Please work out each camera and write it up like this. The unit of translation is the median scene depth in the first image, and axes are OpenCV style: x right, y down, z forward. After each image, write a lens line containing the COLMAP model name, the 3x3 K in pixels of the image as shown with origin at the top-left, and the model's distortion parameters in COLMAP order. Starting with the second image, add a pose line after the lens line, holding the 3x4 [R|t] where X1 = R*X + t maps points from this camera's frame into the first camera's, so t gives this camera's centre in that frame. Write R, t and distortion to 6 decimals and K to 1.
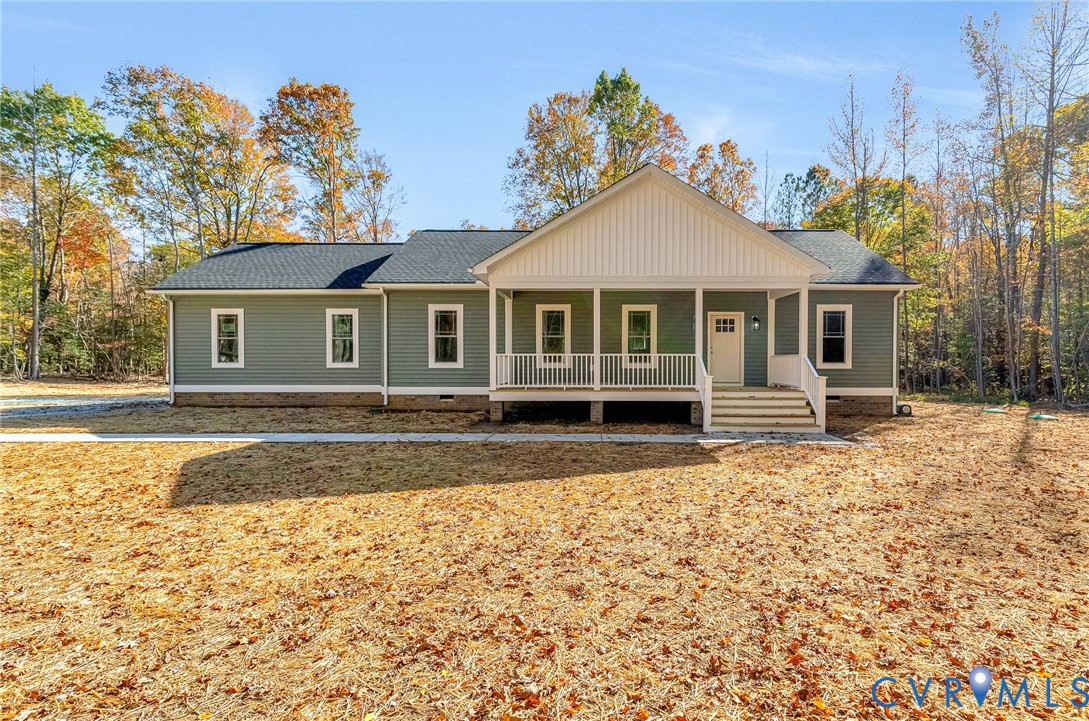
lens RADIAL K [[534.5, 0, 592.0], [0, 534.5, 371.0], [0, 0, 1]] dist [0.013490, -0.003285]
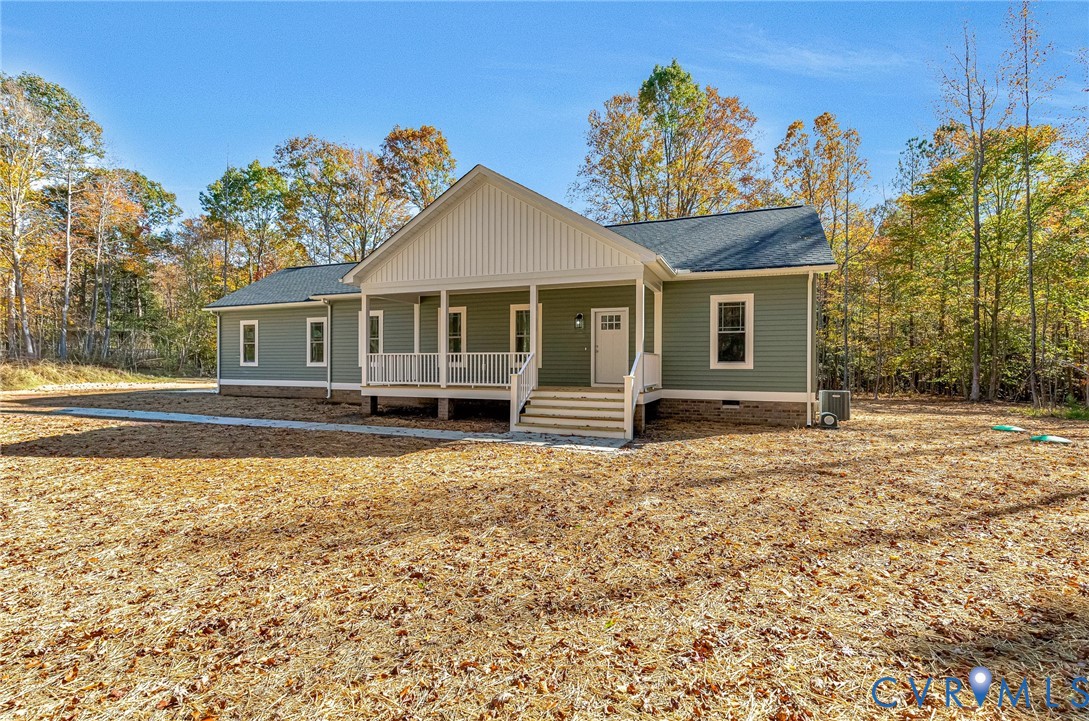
lens RADIAL K [[534.5, 0, 553.2], [0, 534.5, 360.8], [0, 0, 1]] dist [0.013490, -0.003285]
pose [[0.925154, -0.001386, -0.379589, 0.512604], [-0.007233, 0.999747, -0.021279, 0.003372], [0.379523, 0.022432, 0.924910, 0.092297]]
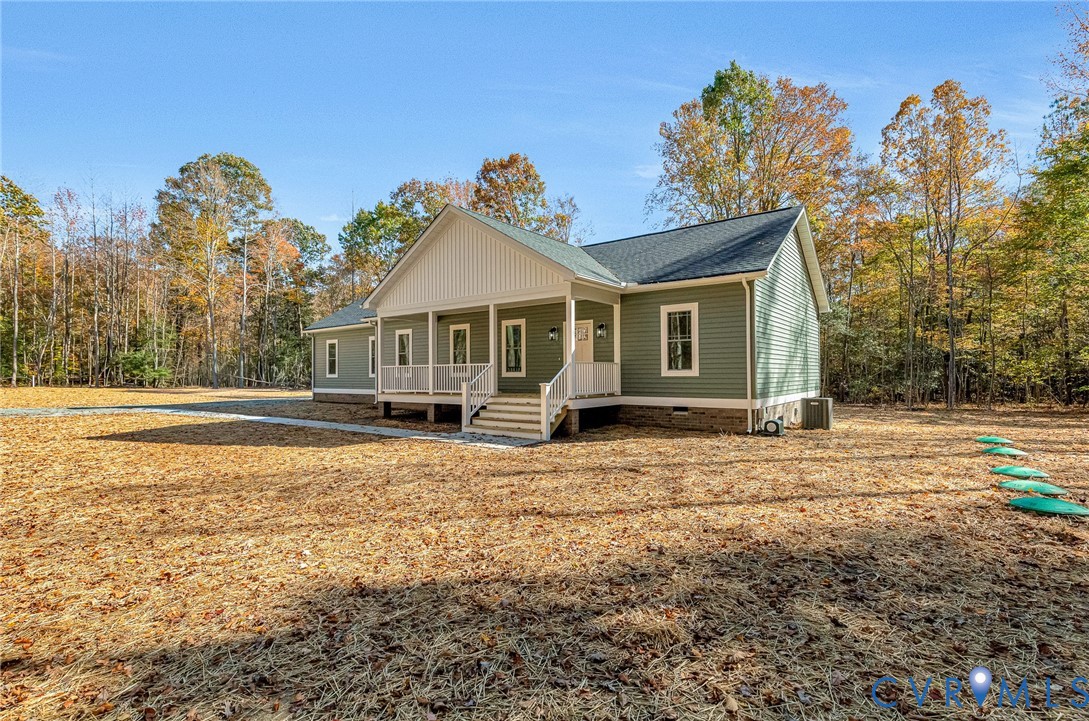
lens RADIAL K [[534.5, 0, 550.8], [0, 534.5, 361.3], [0, 0, 1]] dist [0.013490, -0.003285]
pose [[0.790826, -0.022118, -0.611642, 0.825644], [-0.000874, 0.999305, -0.037267, 0.004694], [0.612041, 0.030006, 0.790257, 0.165155]]
